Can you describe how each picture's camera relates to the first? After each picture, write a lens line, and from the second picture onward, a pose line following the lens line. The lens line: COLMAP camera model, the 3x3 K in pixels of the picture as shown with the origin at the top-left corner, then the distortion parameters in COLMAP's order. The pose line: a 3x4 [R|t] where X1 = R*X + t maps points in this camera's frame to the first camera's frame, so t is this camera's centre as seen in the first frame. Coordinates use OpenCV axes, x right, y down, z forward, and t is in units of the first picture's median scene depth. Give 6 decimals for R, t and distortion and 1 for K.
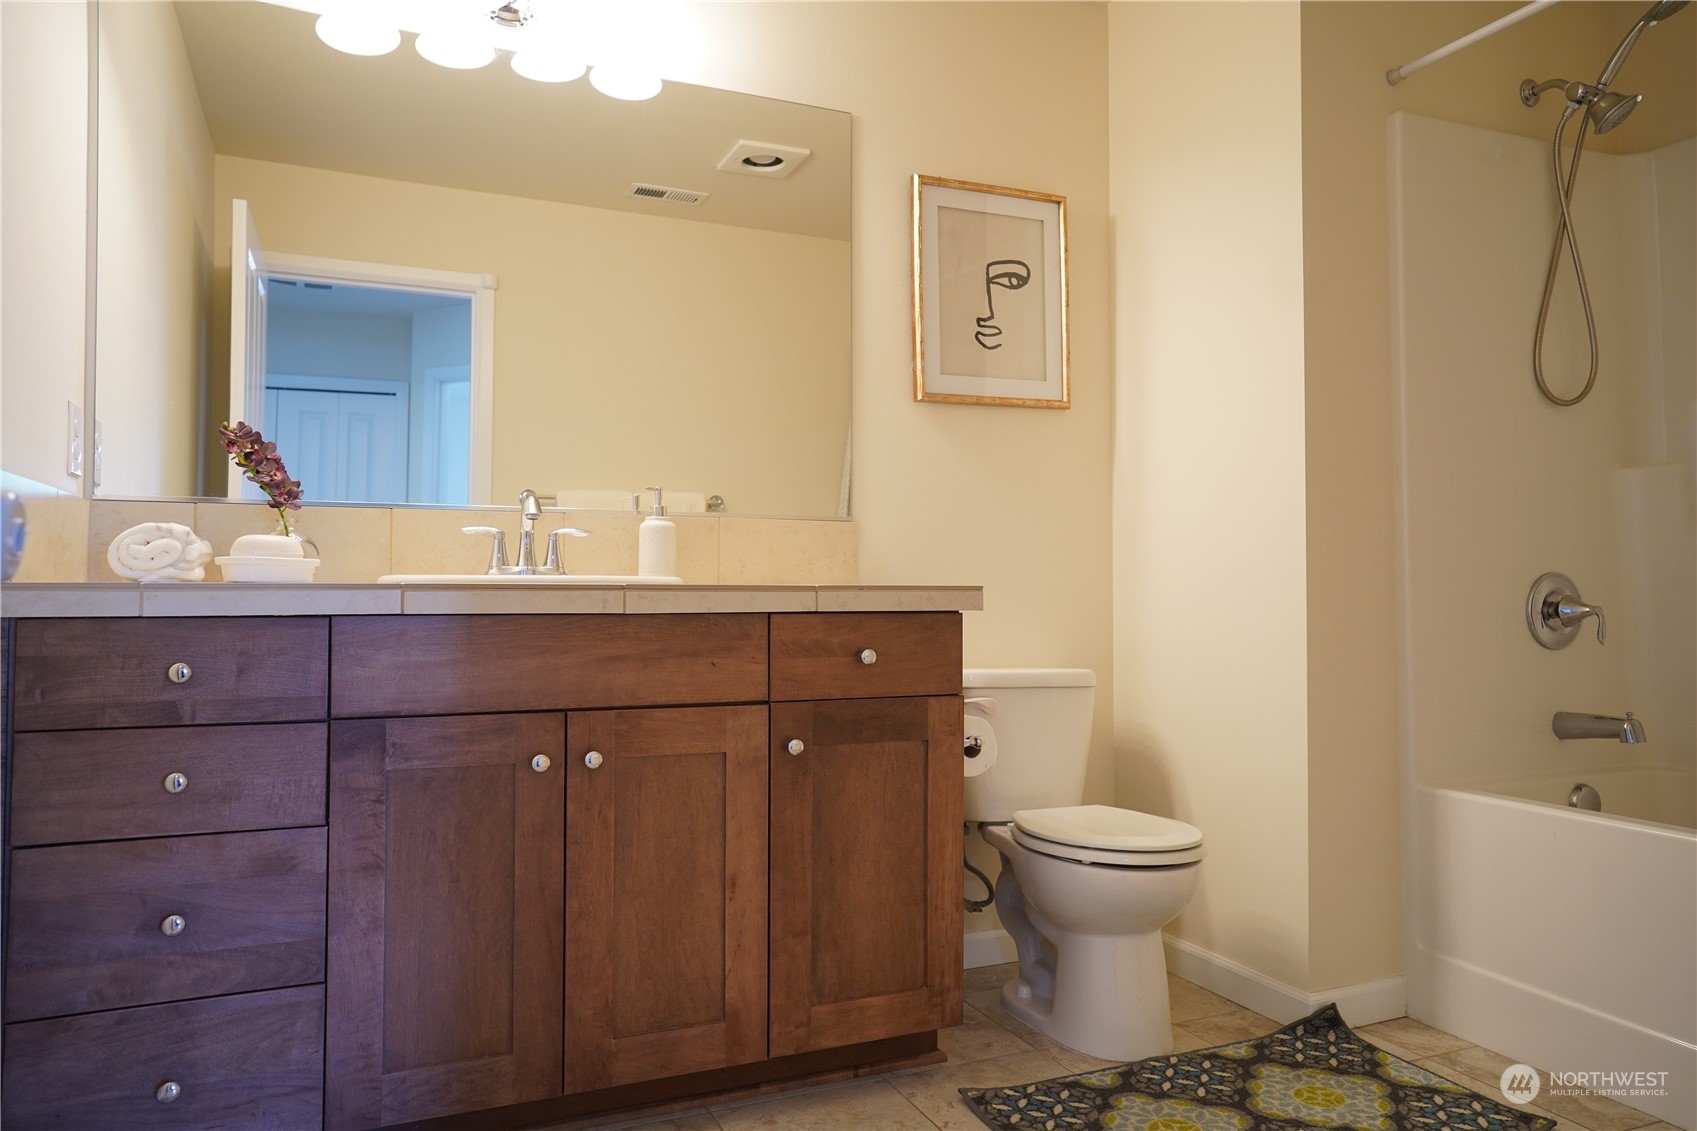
lens RADIAL K [[1126.5, 0, 848.5], [0, 1126.5, 565.5], [0, 0, 1]] dist [-0.039111, 0.052995]
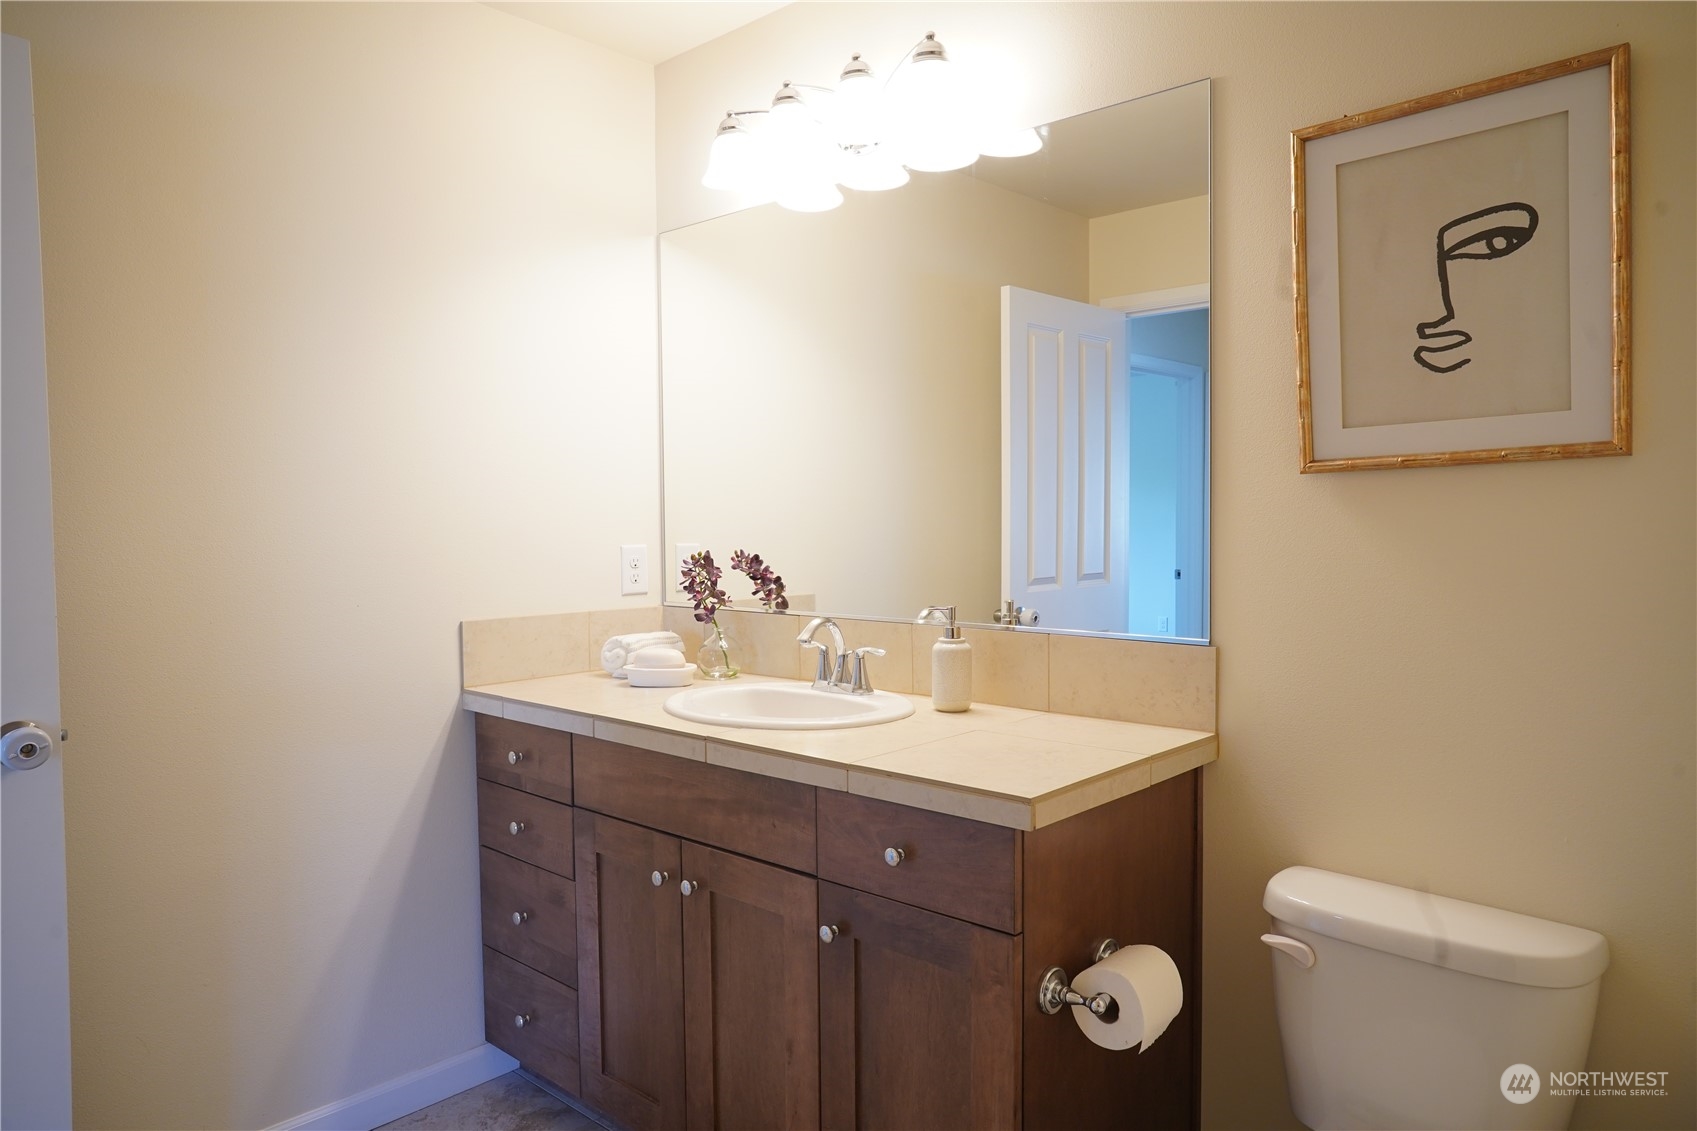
lens RADIAL K [[1126.5, 0, 848.5], [0, 1126.5, 565.5], [0, 0, 1]] dist [-0.039111, 0.052995]
pose [[0.393497, 0.034651, -0.918672, 0.768919], [0.032107, 0.998162, 0.051402, -0.180564], [0.918765, -0.049722, 0.391662, 0.649563]]
